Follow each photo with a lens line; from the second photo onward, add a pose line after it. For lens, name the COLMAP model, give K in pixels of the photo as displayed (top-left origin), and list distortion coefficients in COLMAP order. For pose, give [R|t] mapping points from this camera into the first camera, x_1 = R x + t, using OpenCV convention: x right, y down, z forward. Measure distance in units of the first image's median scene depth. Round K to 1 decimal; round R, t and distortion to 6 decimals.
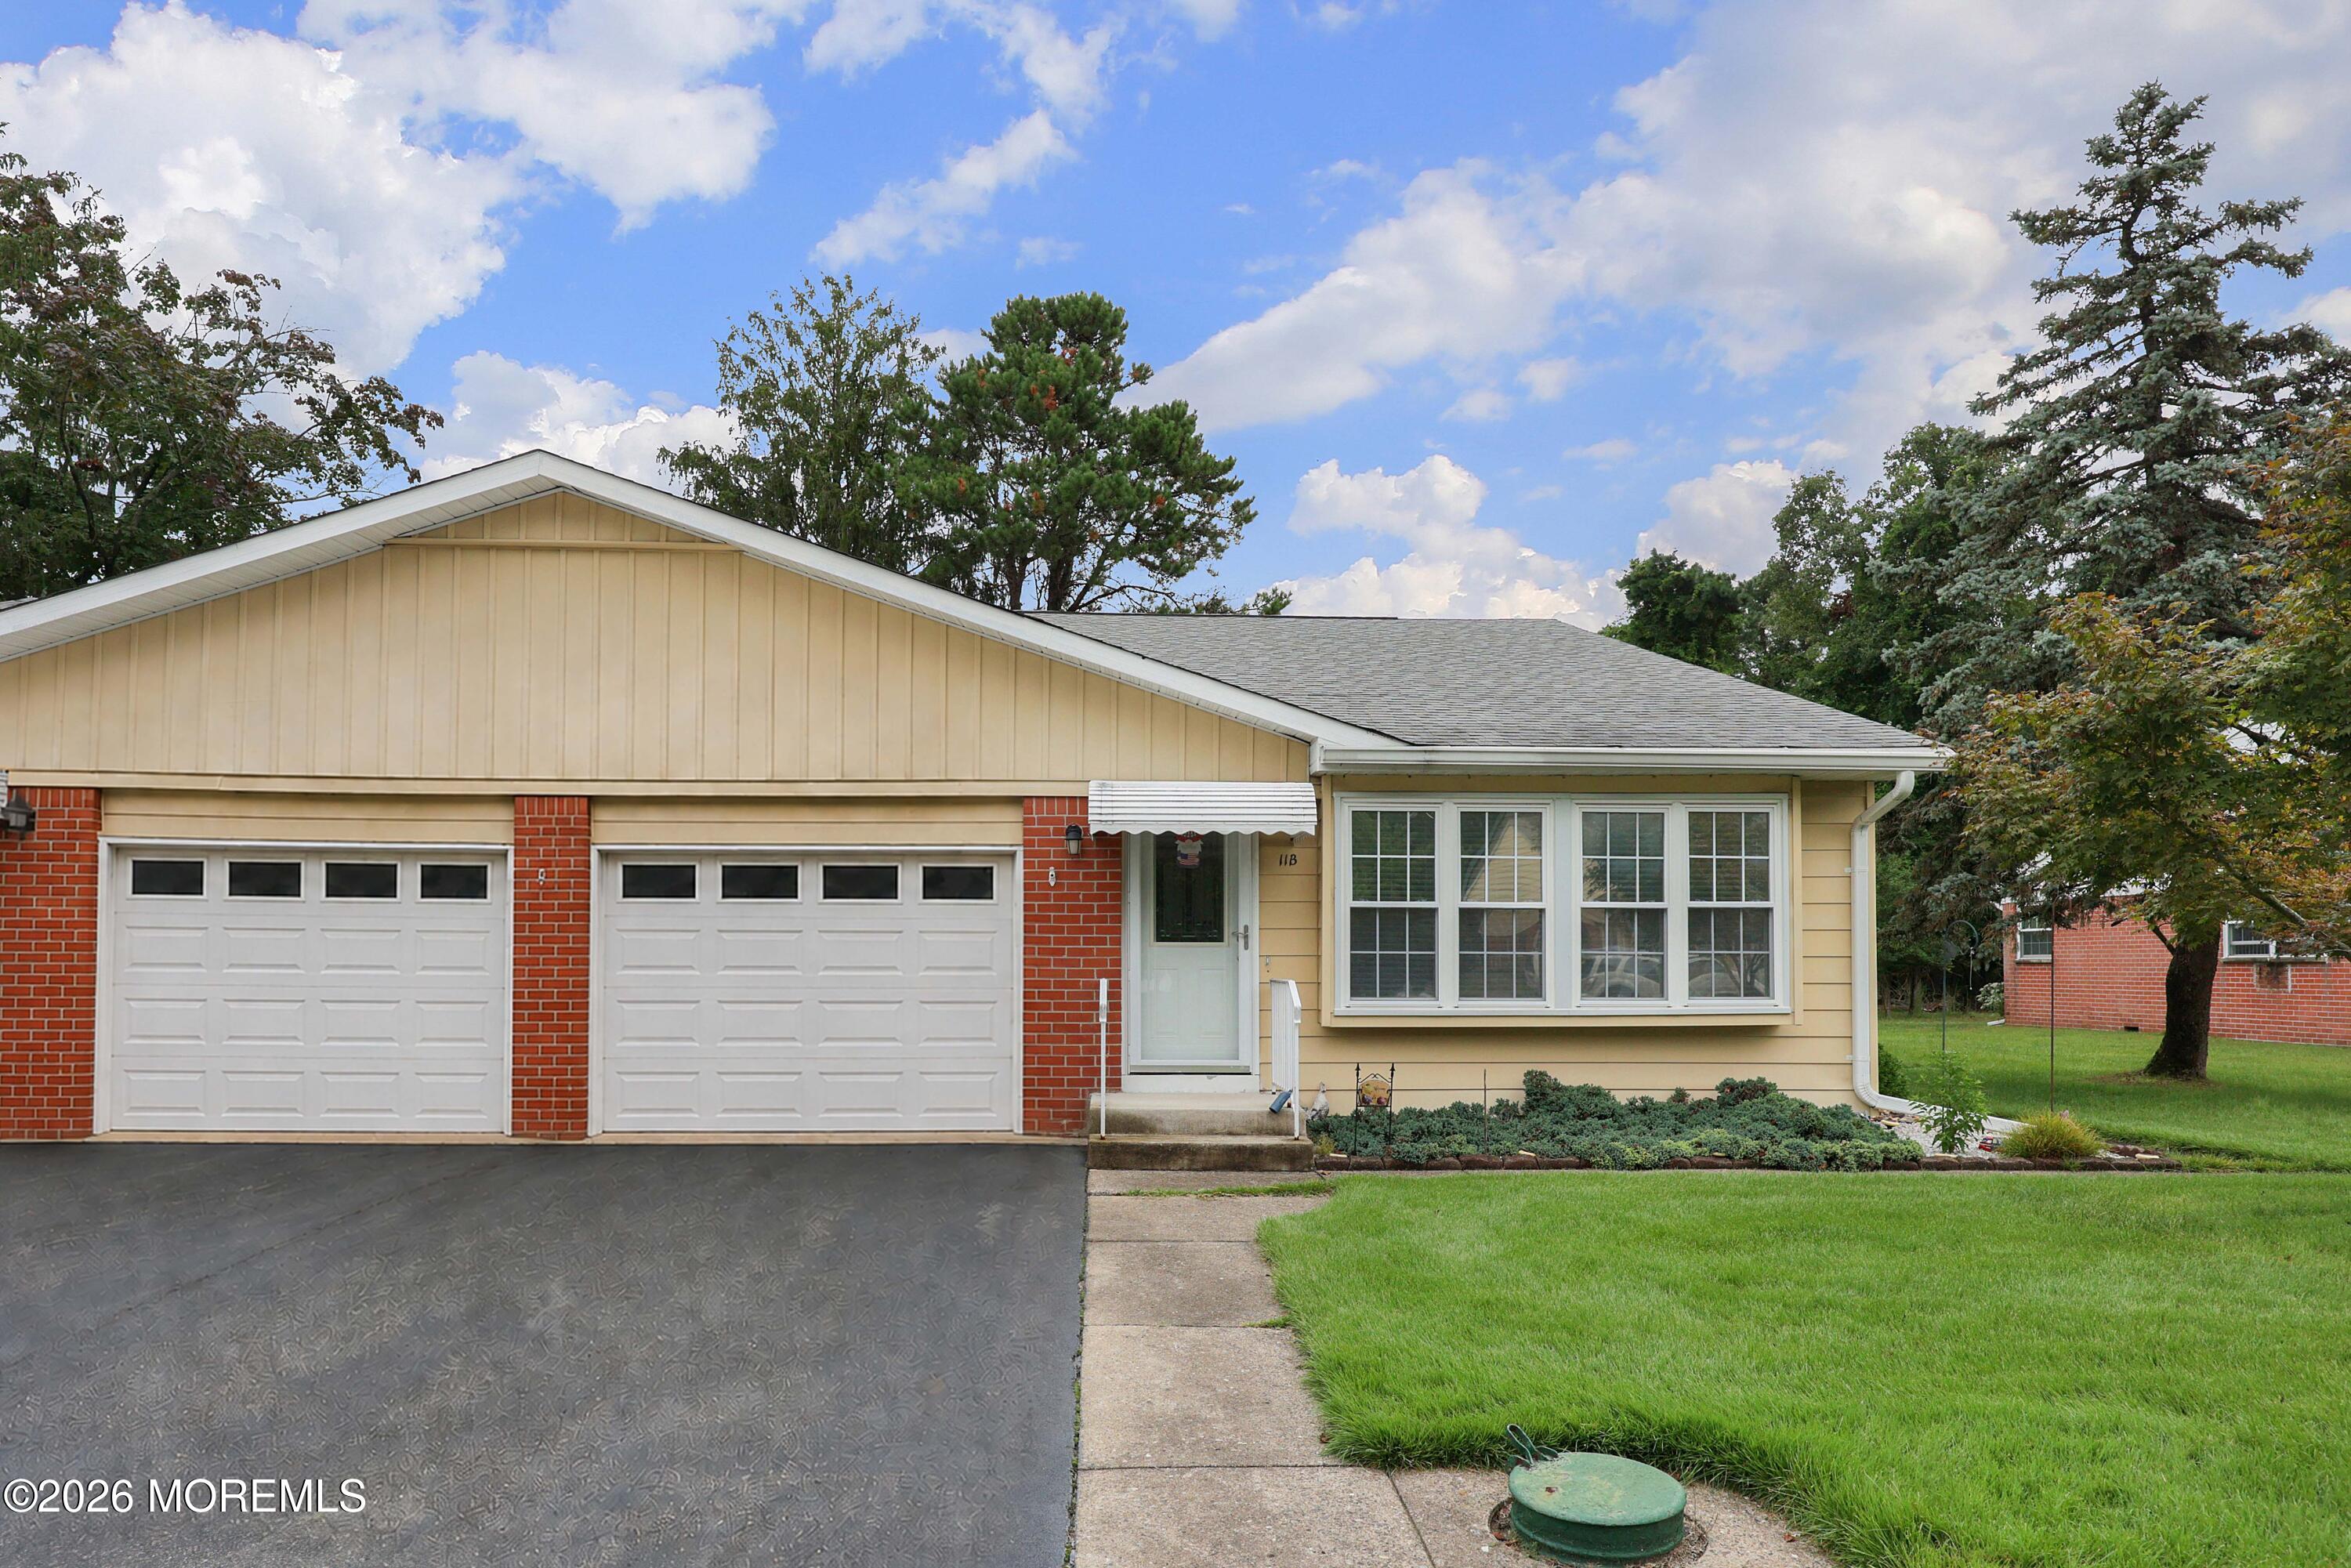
lens RADIAL K [[1471.9, 0, 1070.7], [0, 1471.9, 913.8], [0, 0, 1]] dist [0.008013, -0.001289]
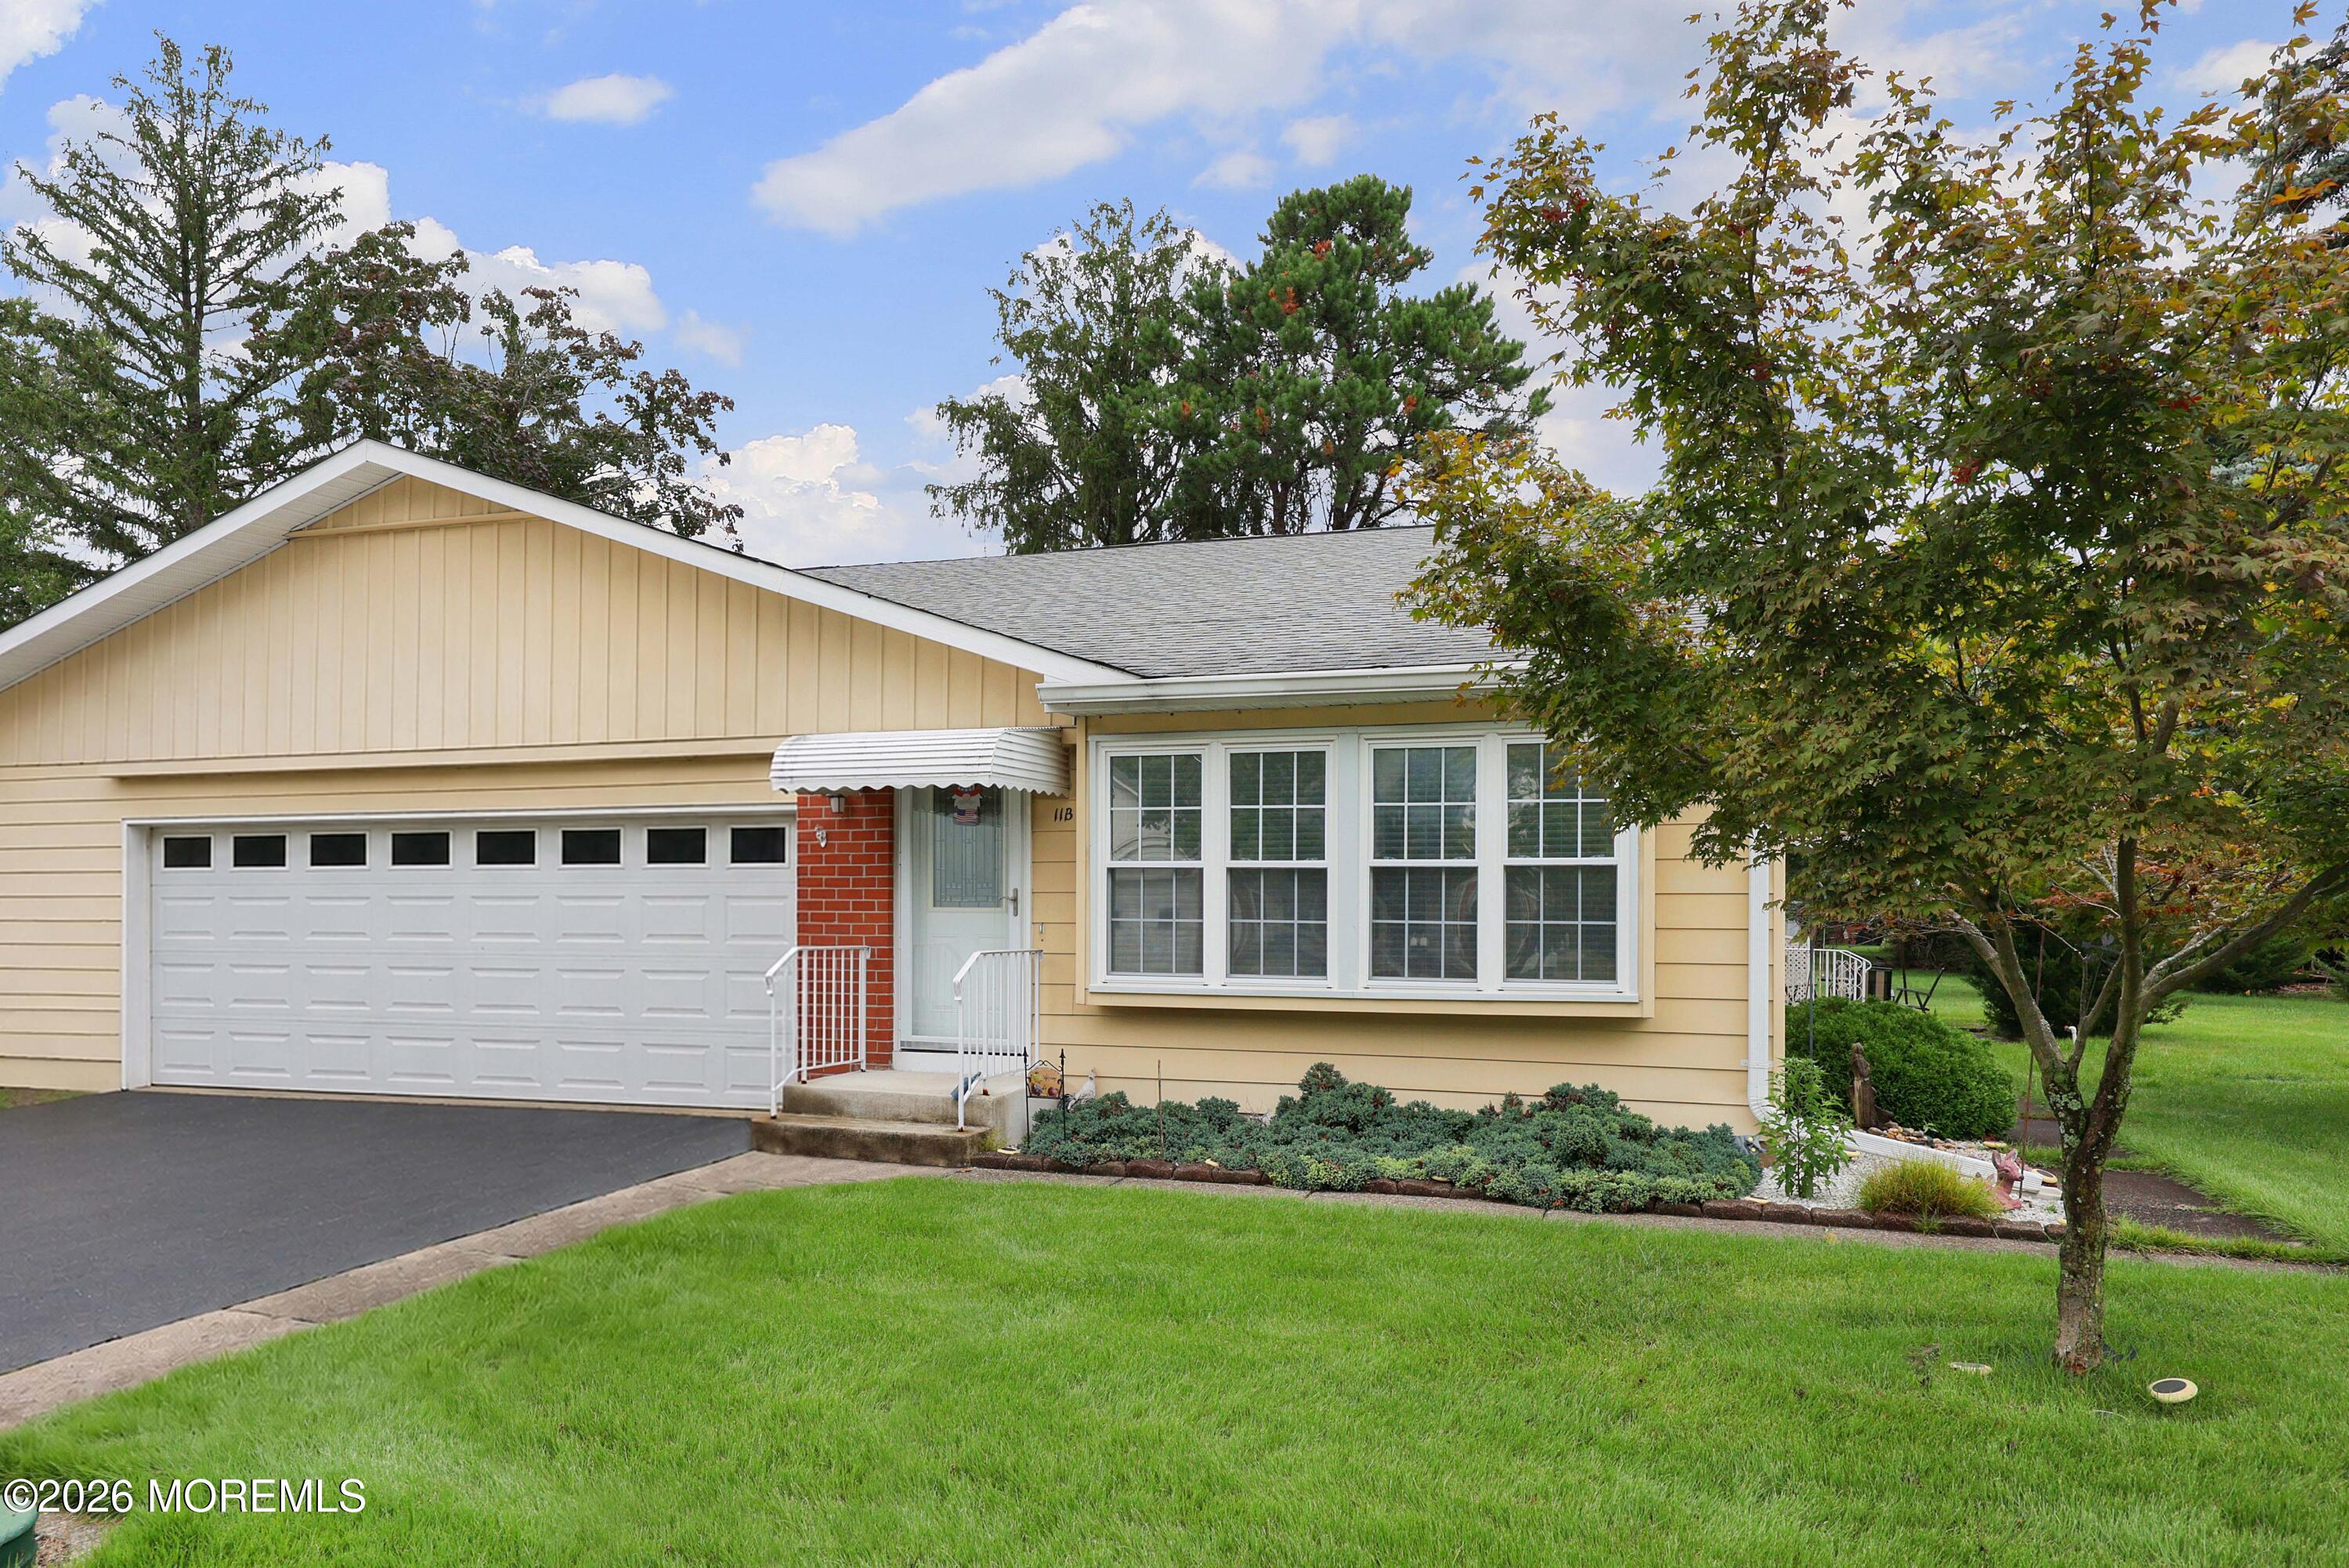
lens RADIAL K [[1551.0, 0, 1055.6], [0, 1551.0, 903.5], [0, 0, 1]] dist [0.007142, -0.011053]
pose [[0.934646, 0.001935, -0.355575, 0.476181], [0.005284, 0.999799, 0.019328, -0.001489], [0.355541, -0.019943, 0.934448, 0.131789]]
